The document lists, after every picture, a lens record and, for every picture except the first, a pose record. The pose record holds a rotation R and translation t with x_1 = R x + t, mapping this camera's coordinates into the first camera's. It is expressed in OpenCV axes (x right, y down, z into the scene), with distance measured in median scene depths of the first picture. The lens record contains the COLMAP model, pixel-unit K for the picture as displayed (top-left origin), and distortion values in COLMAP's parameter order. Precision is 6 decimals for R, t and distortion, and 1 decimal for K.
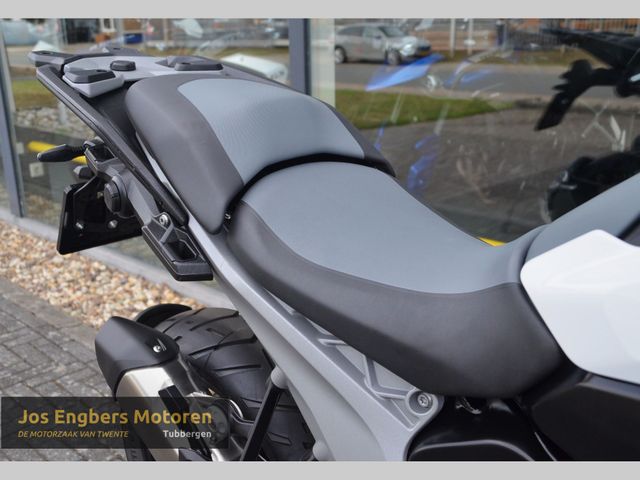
lens RADIAL K [[697.0, 0, 319.8], [0, 697.0, 263.8], [0, 0, 1]] dist [-0.078950, 0.010092]
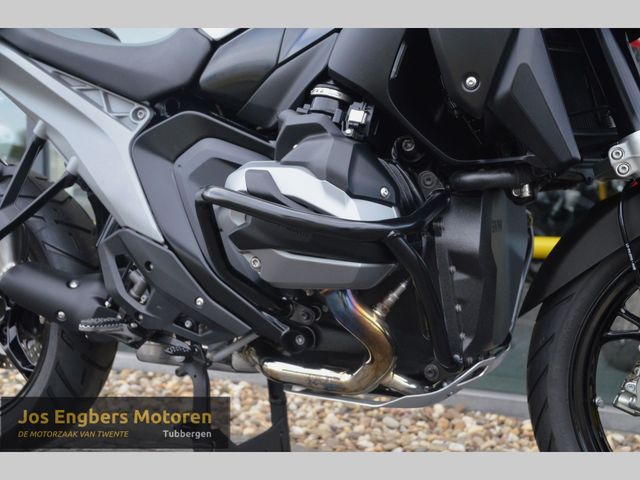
lens RADIAL K [[849.6, 0, 339.0], [0, 849.6, 242.3], [0, 0, 1]] dist [0.111013, 0.066382]
pose [[0.946044, 0.011691, 0.323827, -0.044812], [0.075029, 0.964288, -0.254008, 0.805739], [-0.315232, 0.264599, 0.911381, -0.690263]]
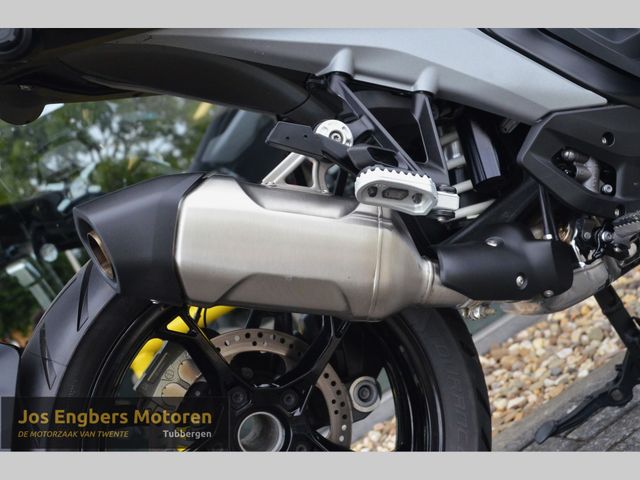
lens RADIAL K [[851.6, 0, 320.0], [0, 851.6, 240.0], [0, 0, 1]] dist [0.030168, 0.025275]
pose [[0.395703, -0.244188, 0.885320, -1.049191], [0.692539, 0.712471, -0.113025, 0.402604], [-0.603165, 0.657843, 0.451037, 0.590551]]
